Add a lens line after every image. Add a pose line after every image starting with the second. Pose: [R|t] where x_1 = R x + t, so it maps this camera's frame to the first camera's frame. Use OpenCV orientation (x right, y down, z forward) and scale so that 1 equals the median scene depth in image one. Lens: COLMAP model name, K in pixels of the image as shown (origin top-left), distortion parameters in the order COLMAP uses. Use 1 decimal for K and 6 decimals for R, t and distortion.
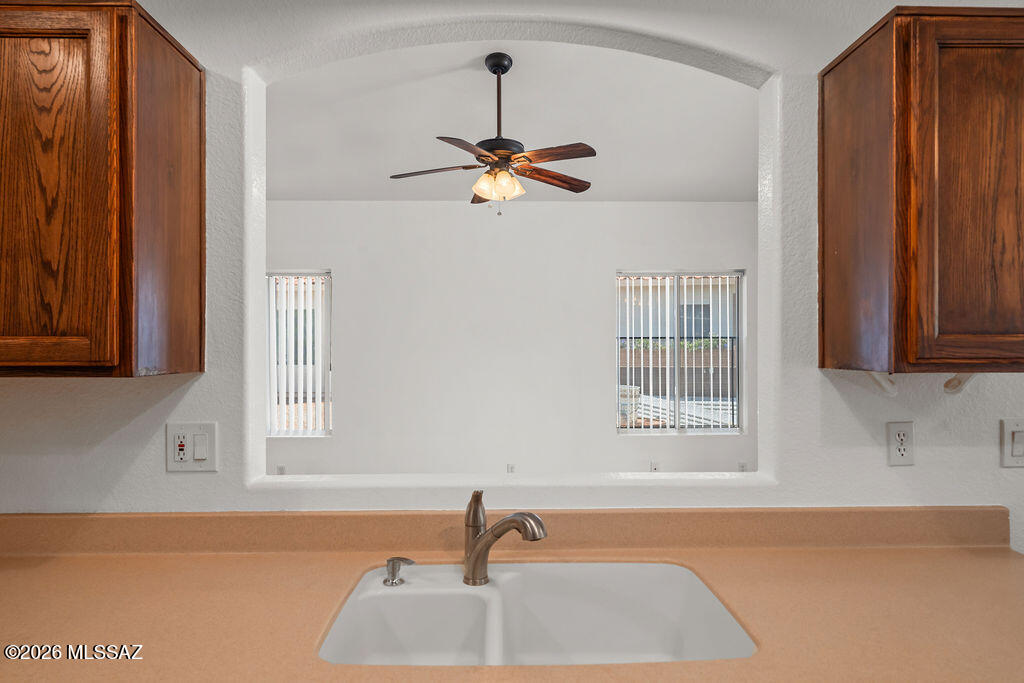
lens RADIAL K [[616.6, 0, 514.4], [0, 616.6, 346.4], [0, 0, 1]] dist [0.001982, -0.000346]
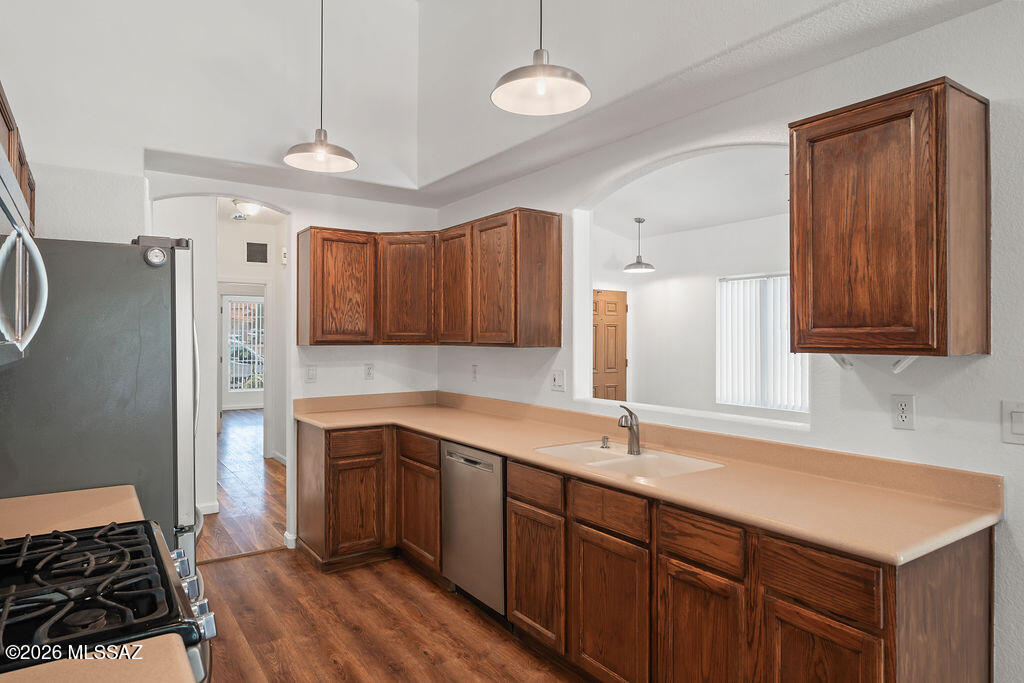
lens RADIAL K [[616.6, 0, 509.3], [0, 616.6, 336.3], [0, 0, 1]] dist [0.001982, -0.000346]
pose [[0.542934, 0.000534, -0.839775, 1.567084], [0.001043, 0.999999, 0.001311, -0.002486], [0.839775, -0.001587, 0.542933, -0.474510]]
